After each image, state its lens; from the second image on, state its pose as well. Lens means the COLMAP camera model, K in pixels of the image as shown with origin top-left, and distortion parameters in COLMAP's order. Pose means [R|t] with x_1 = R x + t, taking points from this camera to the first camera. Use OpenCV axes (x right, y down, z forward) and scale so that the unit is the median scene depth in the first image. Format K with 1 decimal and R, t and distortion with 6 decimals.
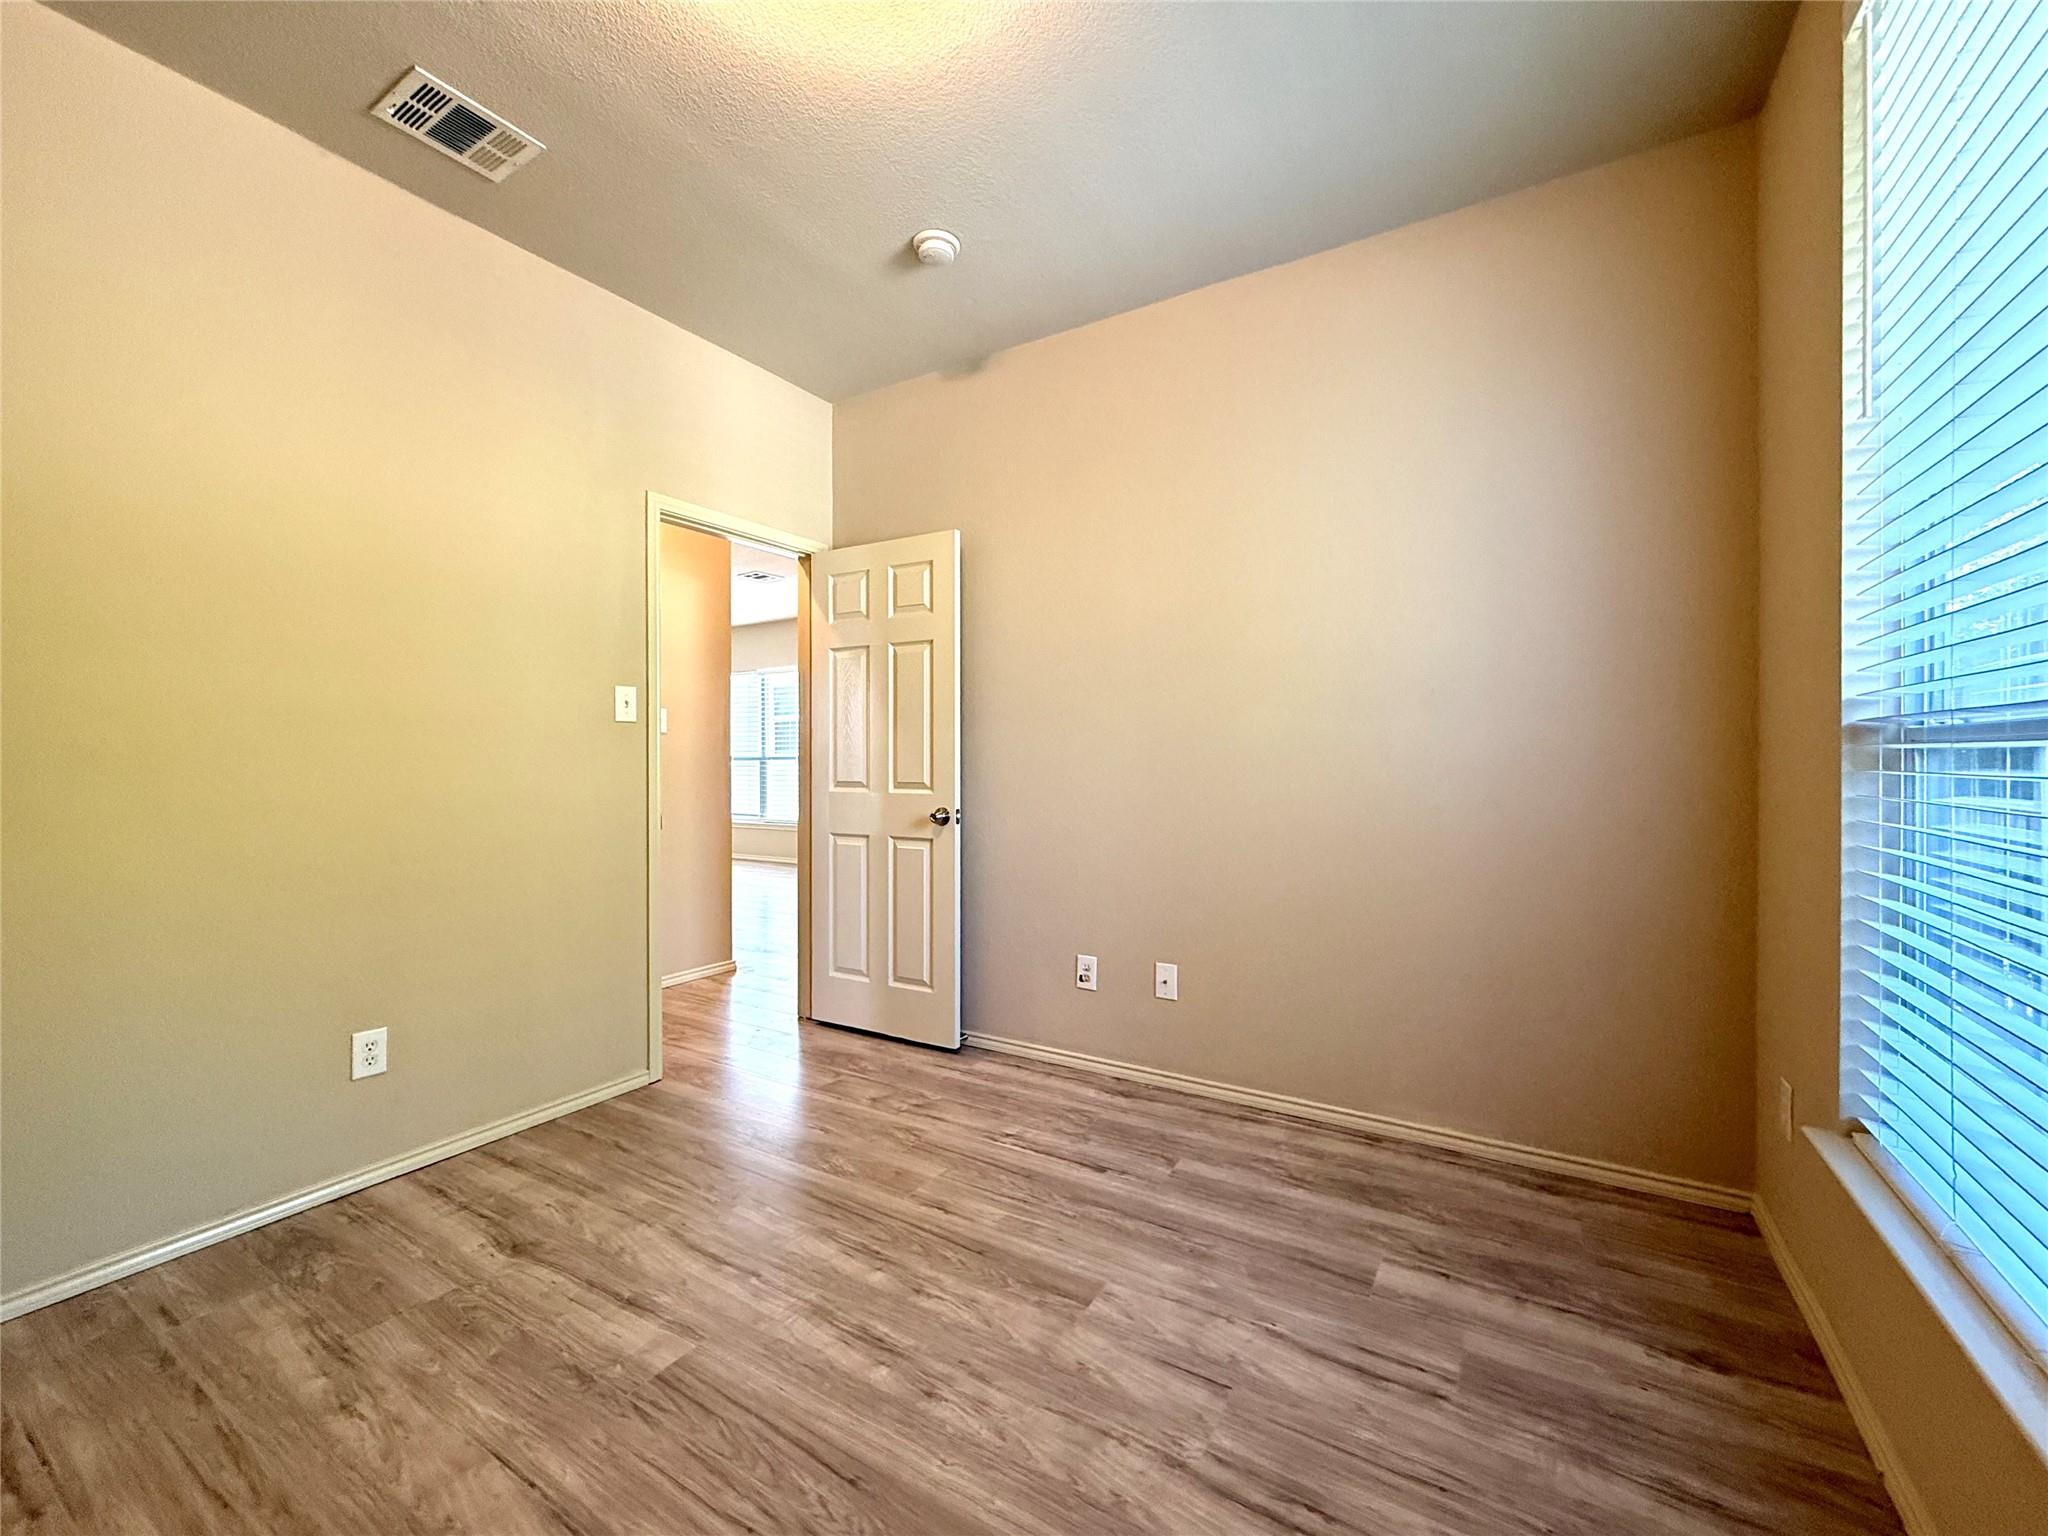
lens RADIAL K [[823.1, 0, 1024.0], [0, 823.1, 768.0], [0, 0, 1]] dist [-0.000609, -0.000352]
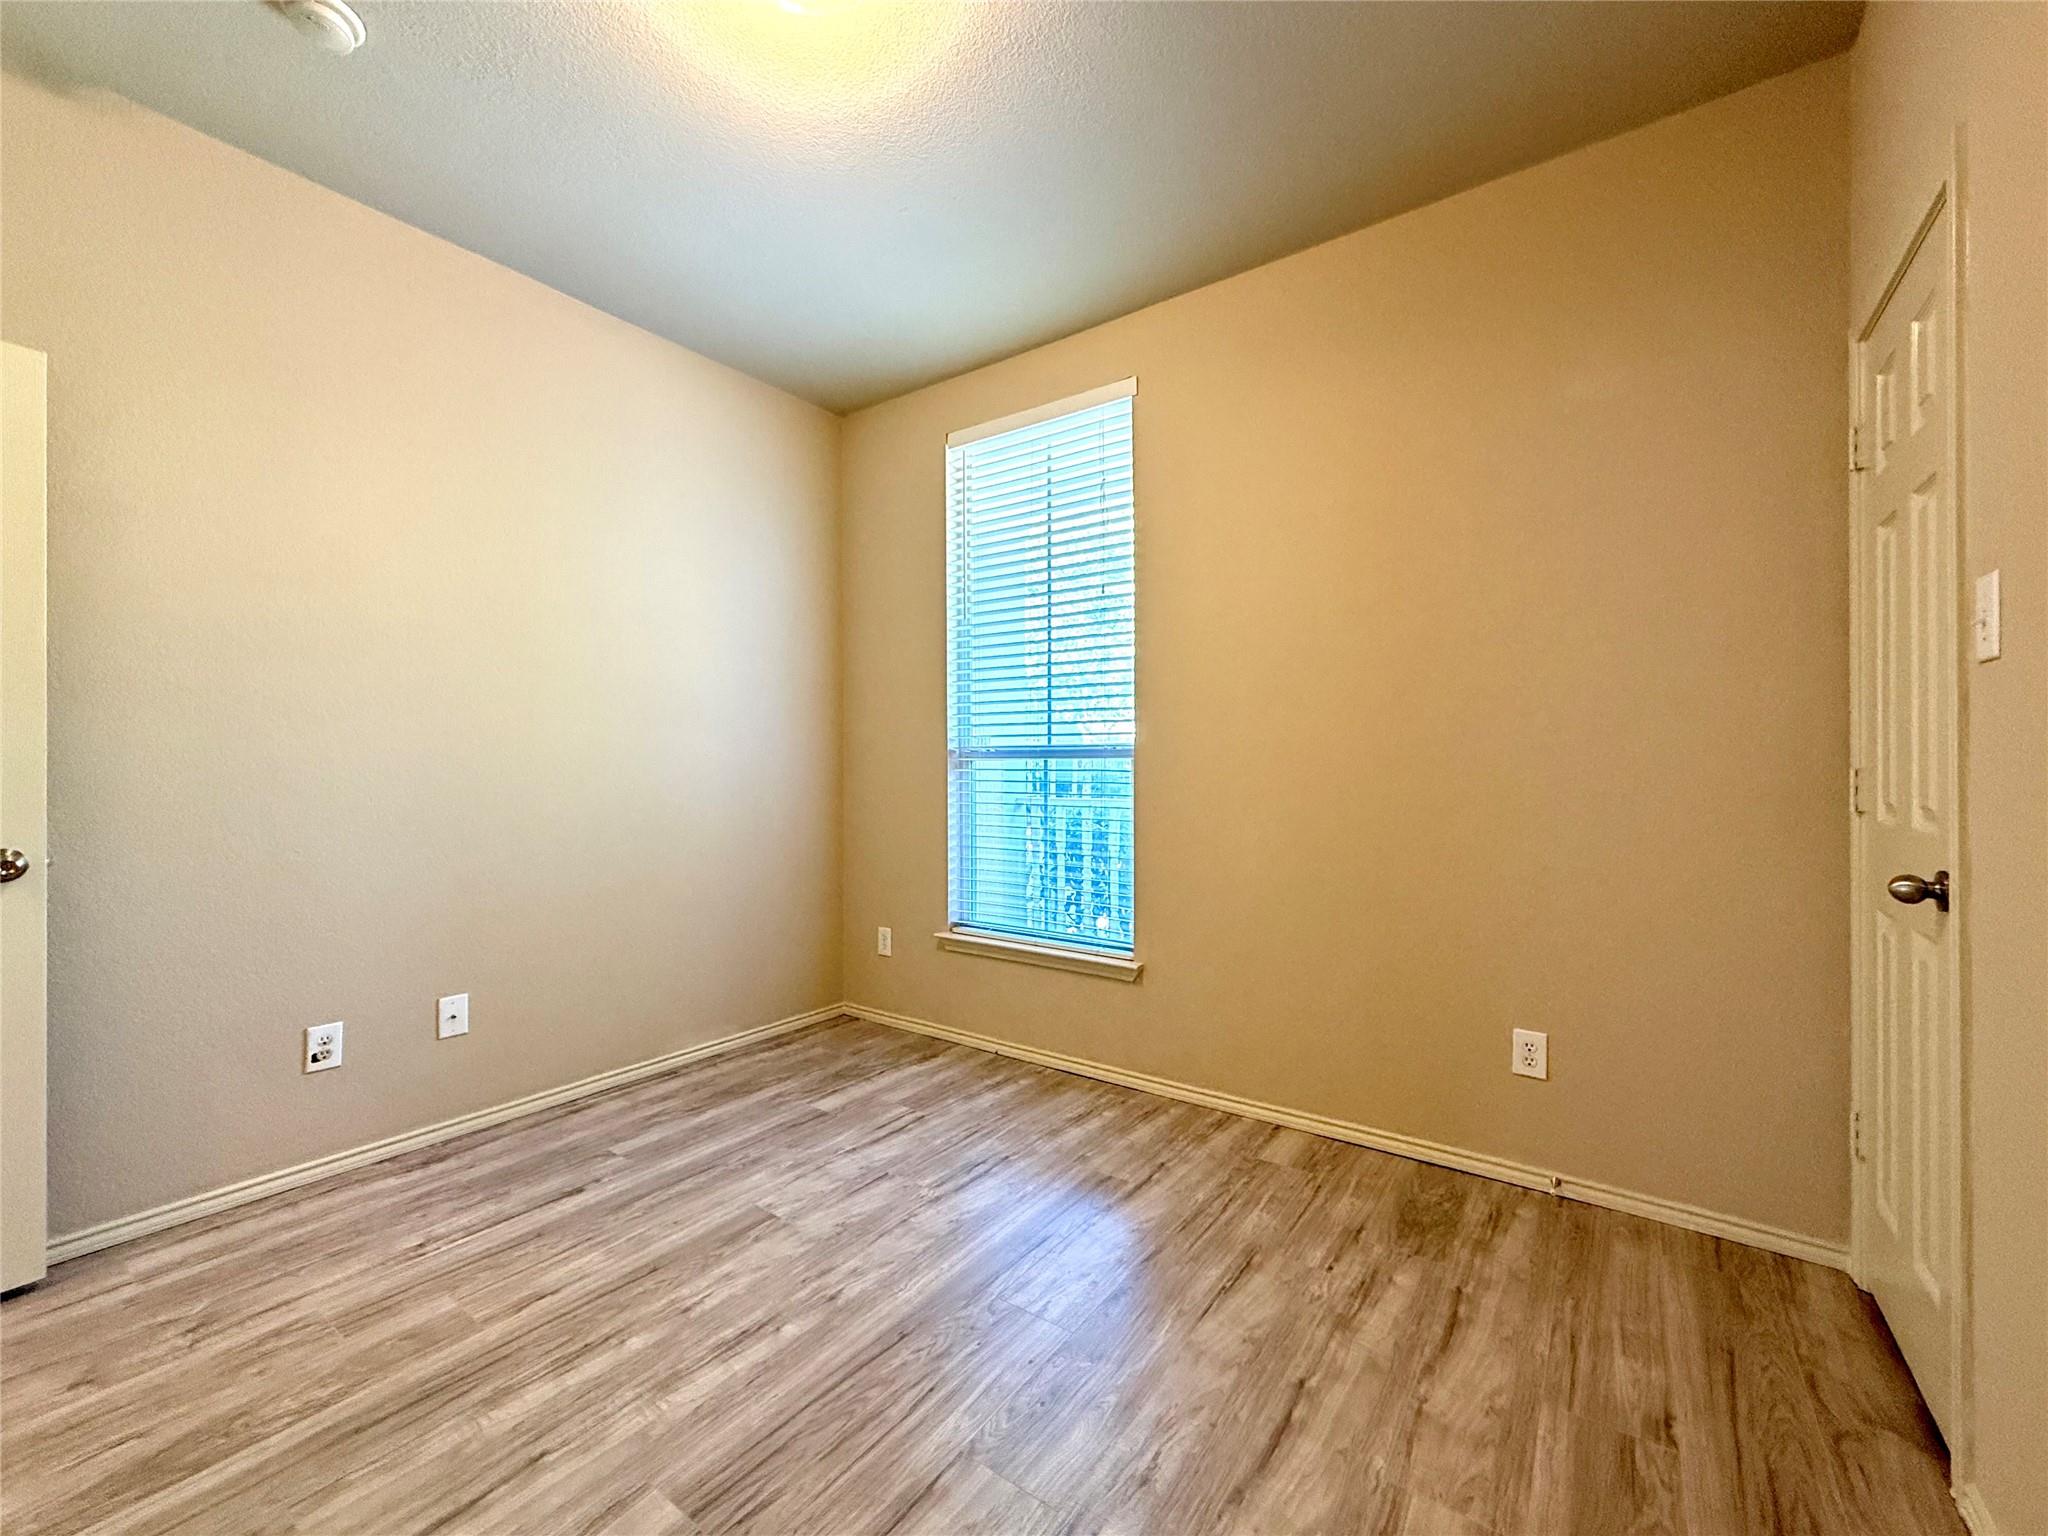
lens RADIAL K [[823.1, 0, 1024.0], [0, 823.1, 768.0], [0, 0, 1]] dist [-0.000609, -0.000352]
pose [[0.082061, 0.001248, 0.996627, -0.893523], [0.009839, 0.999949, -0.002062, 0.003545], [-0.996579, 0.009975, 0.082044, 0.436159]]
